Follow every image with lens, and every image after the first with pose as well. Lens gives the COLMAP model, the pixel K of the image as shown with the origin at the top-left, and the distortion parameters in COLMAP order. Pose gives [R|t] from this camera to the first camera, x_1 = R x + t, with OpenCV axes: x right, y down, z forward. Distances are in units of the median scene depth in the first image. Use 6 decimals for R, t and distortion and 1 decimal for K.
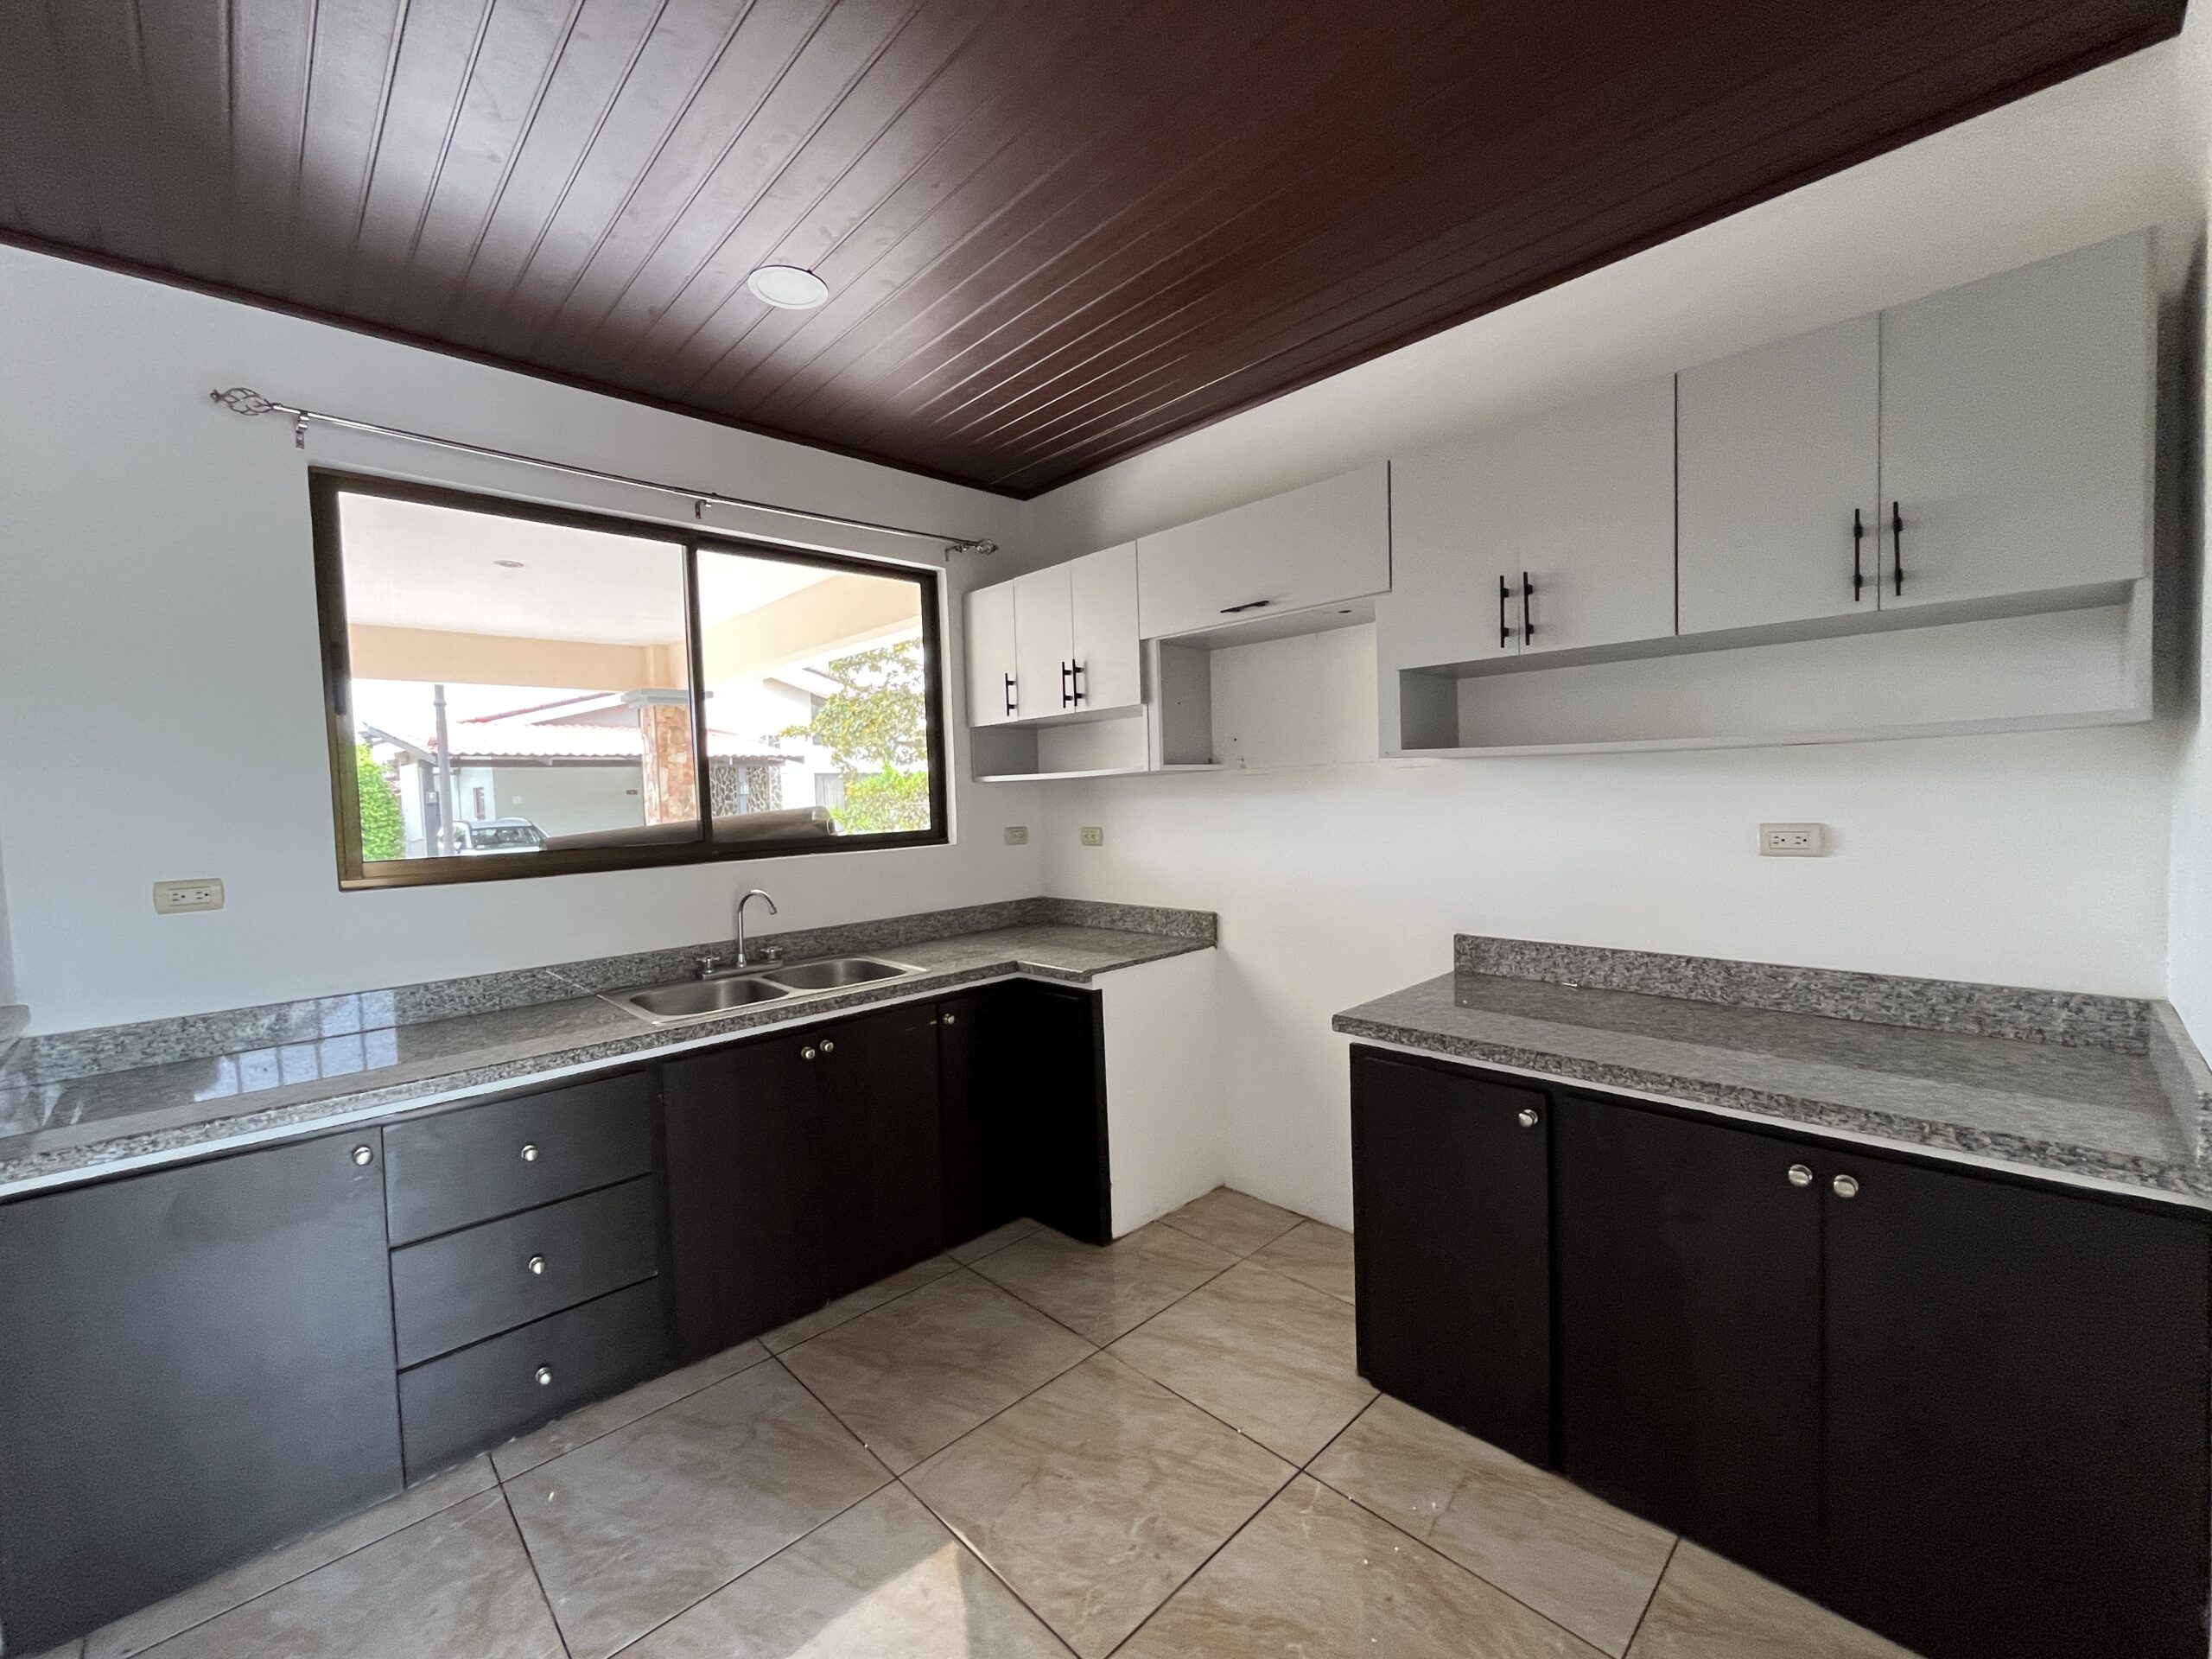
lens RADIAL K [[897.0, 0, 1096.9], [0, 897.0, 836.0], [0, 0, 1]] dist [-0.000923, 0.000079]
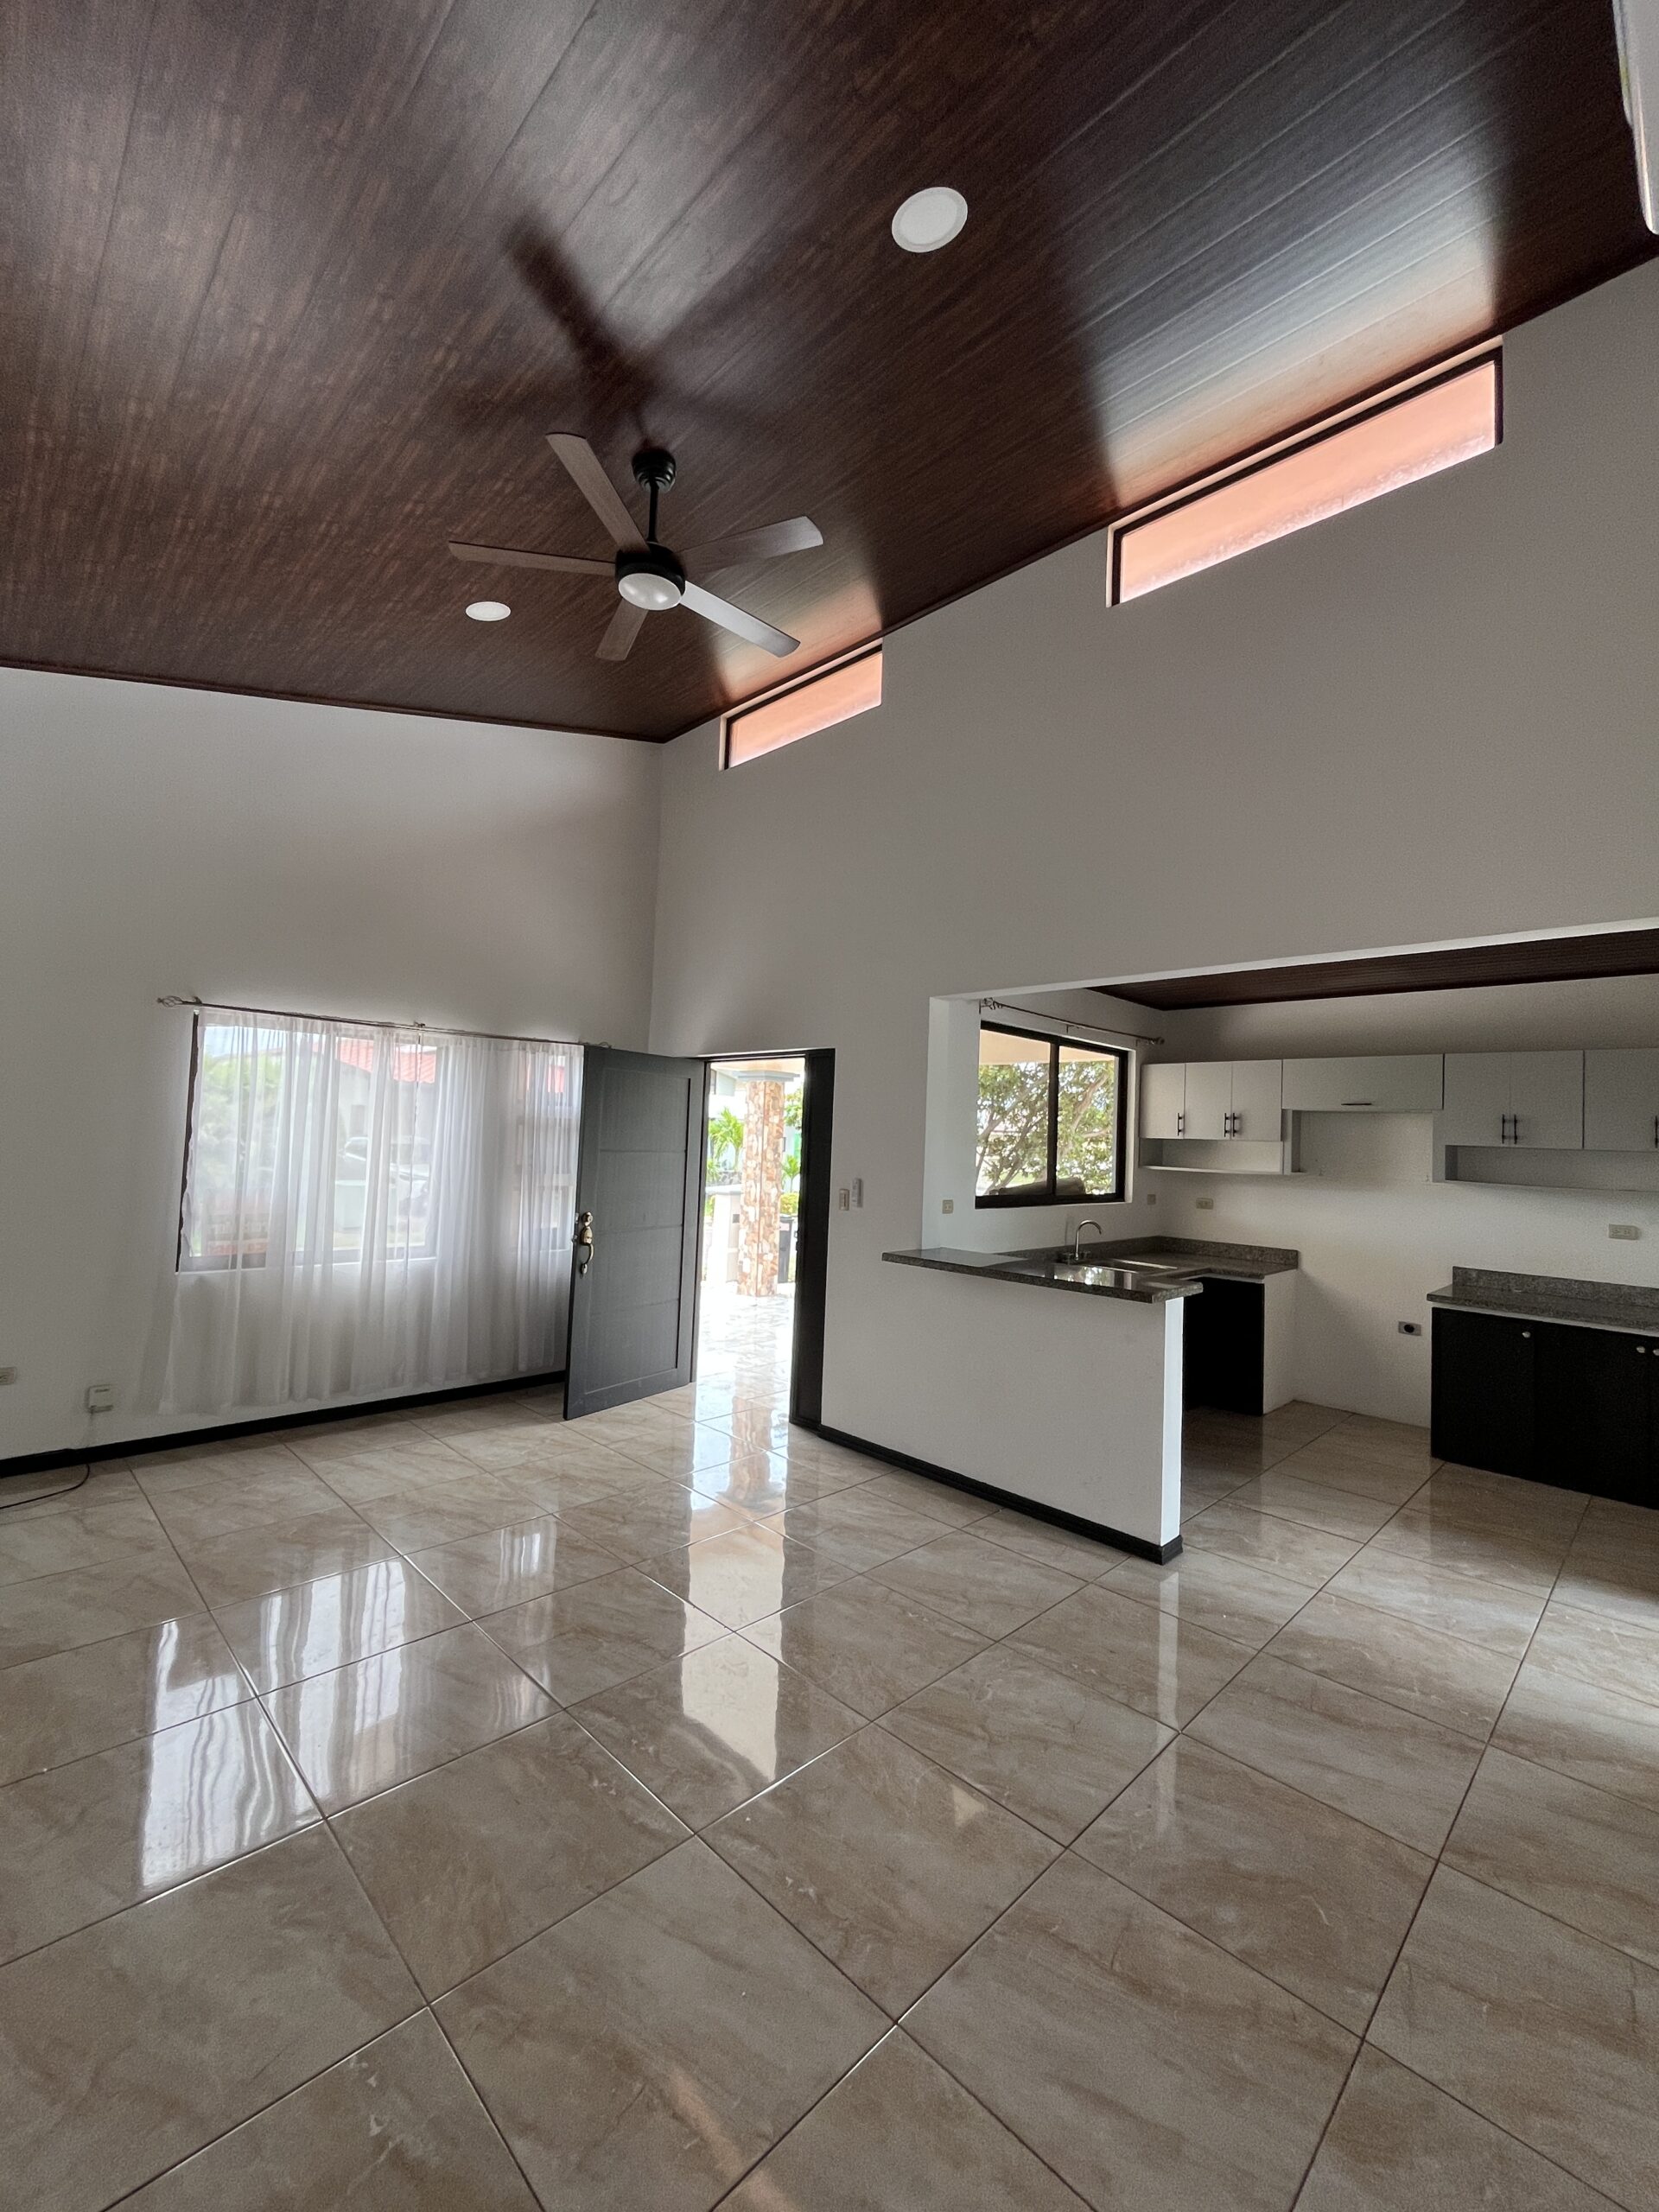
lens RADIAL K [[897.0, 0, 829.5], [0, 897.0, 1106.0], [0, 0, 1]] dist [-0.000923, 0.000079]
pose [[0.996837, 0.076334, 0.022095, -0.986752], [-0.074034, 0.993105, -0.090891, 0.030403], [-0.028881, 0.088968, 0.995616, -0.946441]]
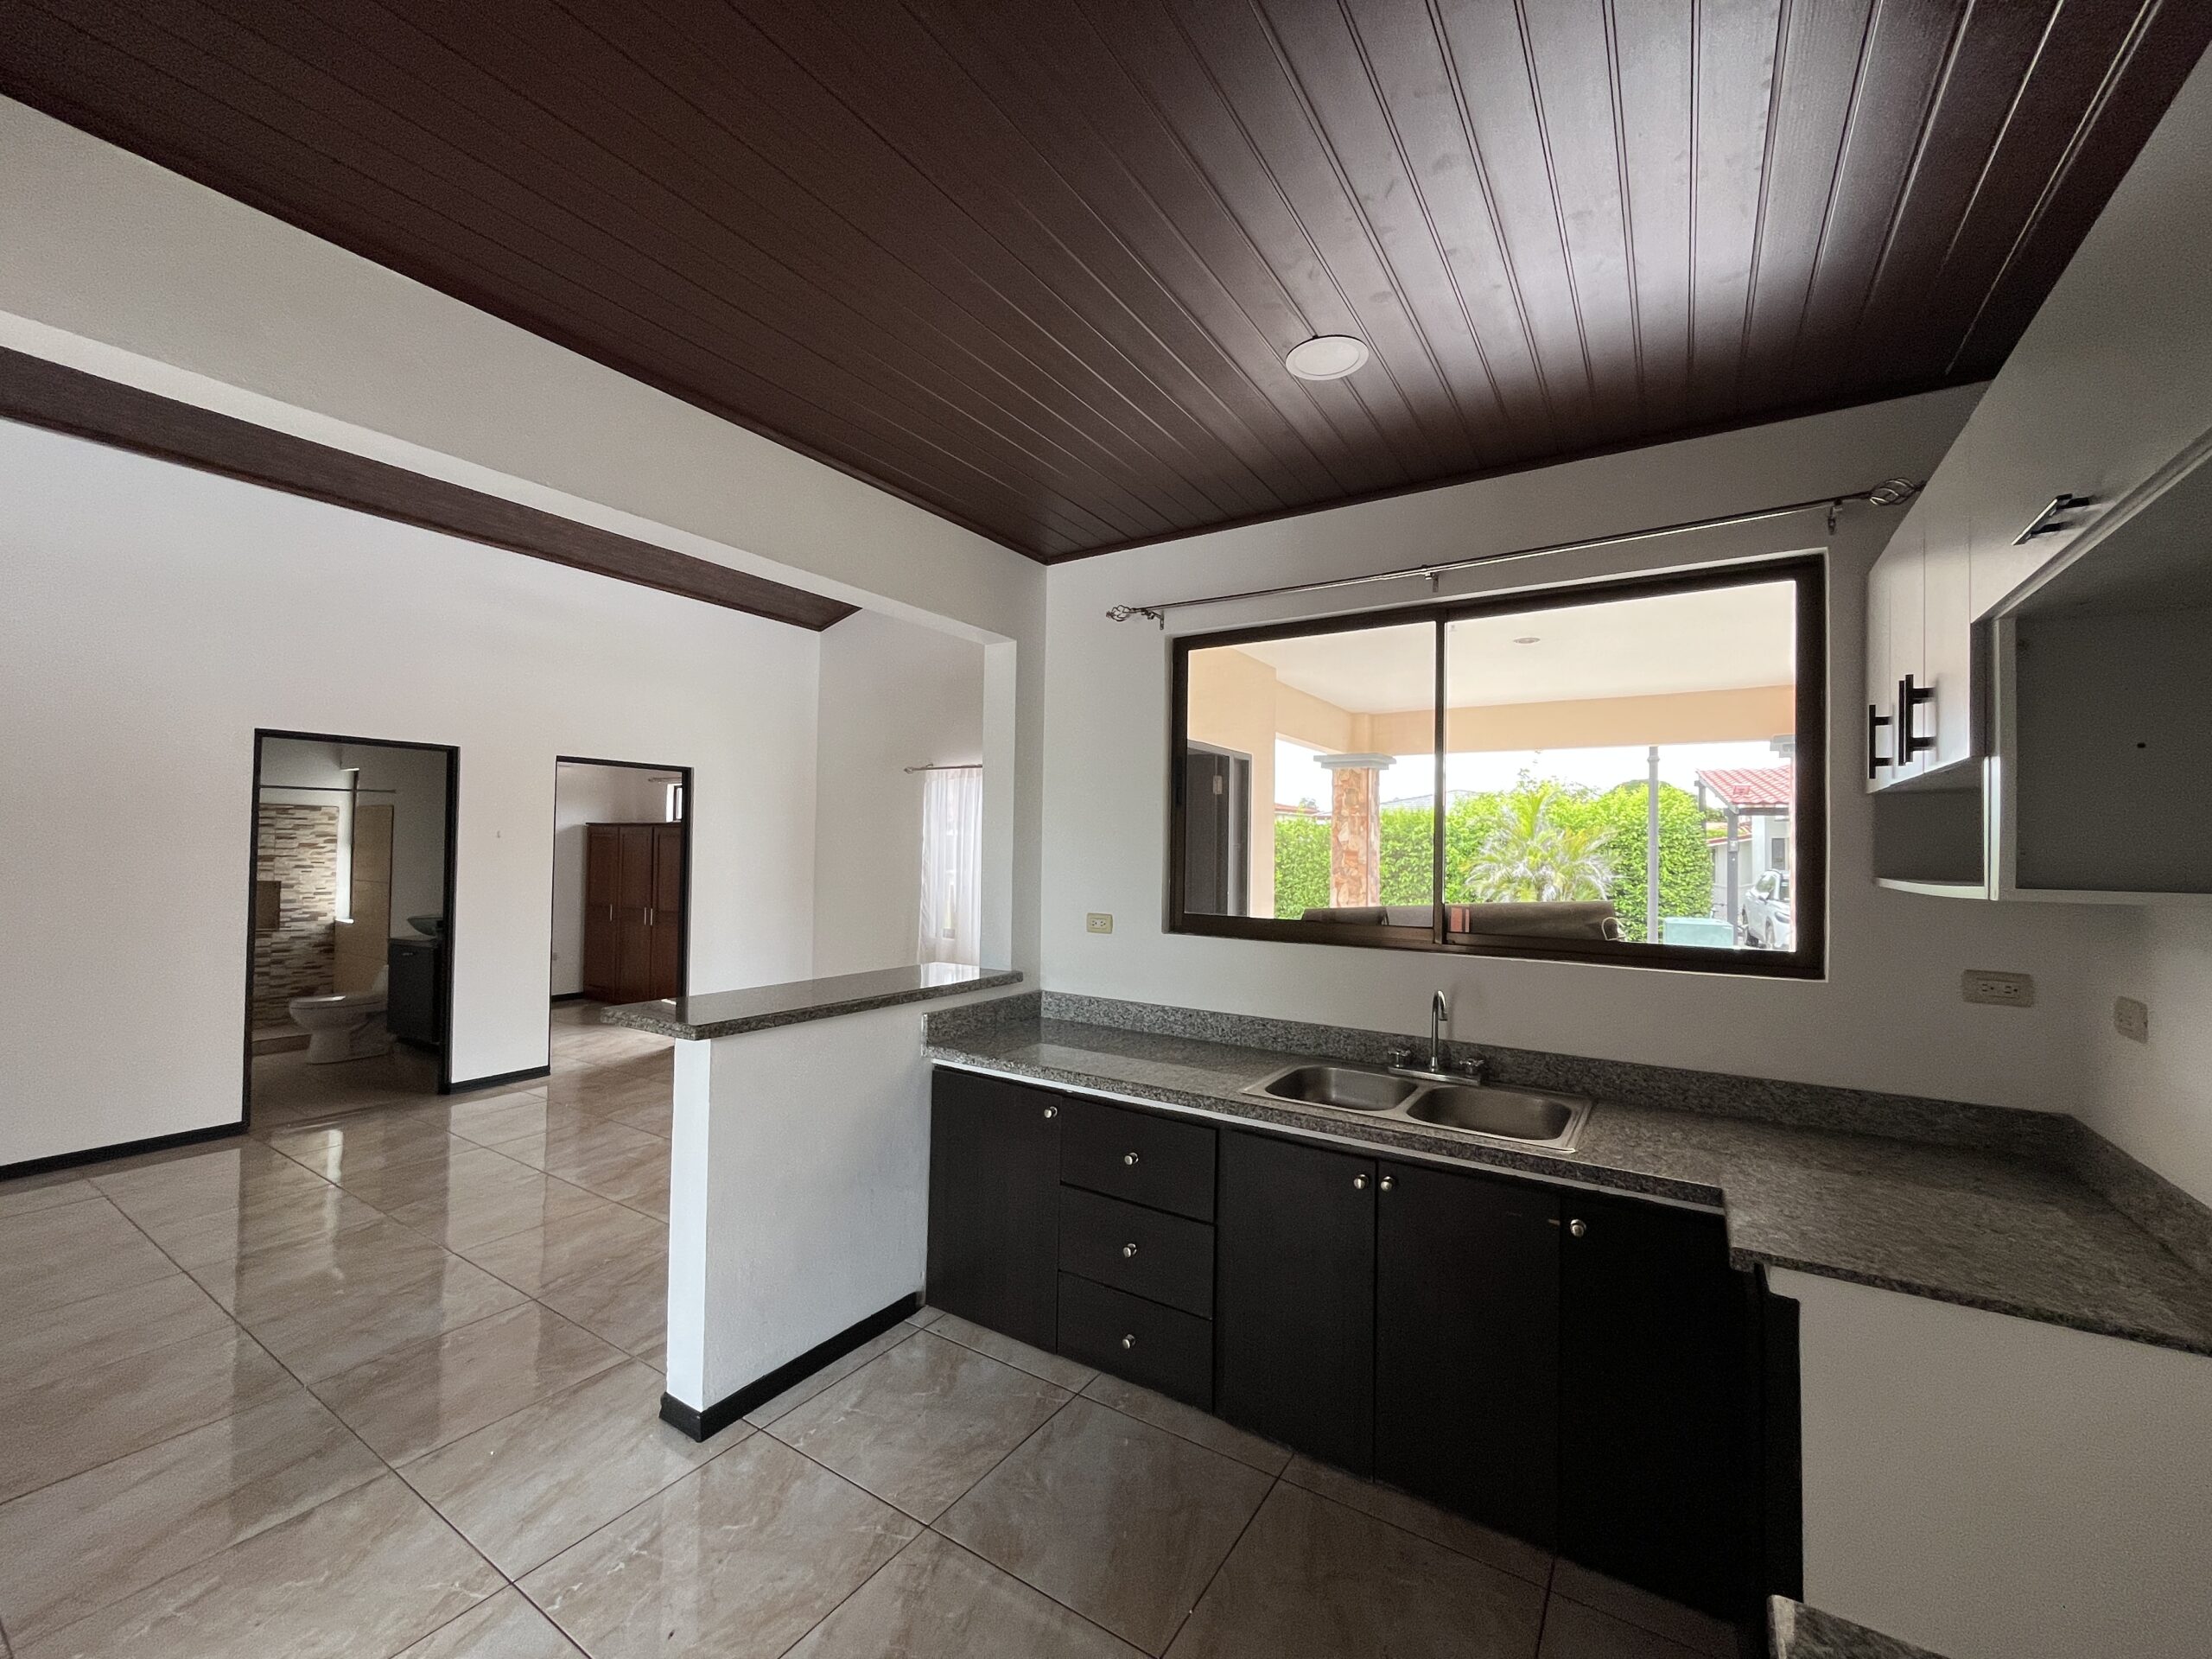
lens RADIAL K [[897.0, 0, 1096.9], [0, 897.0, 836.0], [0, 0, 1]] dist [-0.000923, 0.000079]
pose [[0.229956, 0.025763, -0.972860, 0.402516], [-0.070874, 0.997439, 0.009662, -0.076180], [0.970617, 0.066728, 0.231192, 0.437822]]
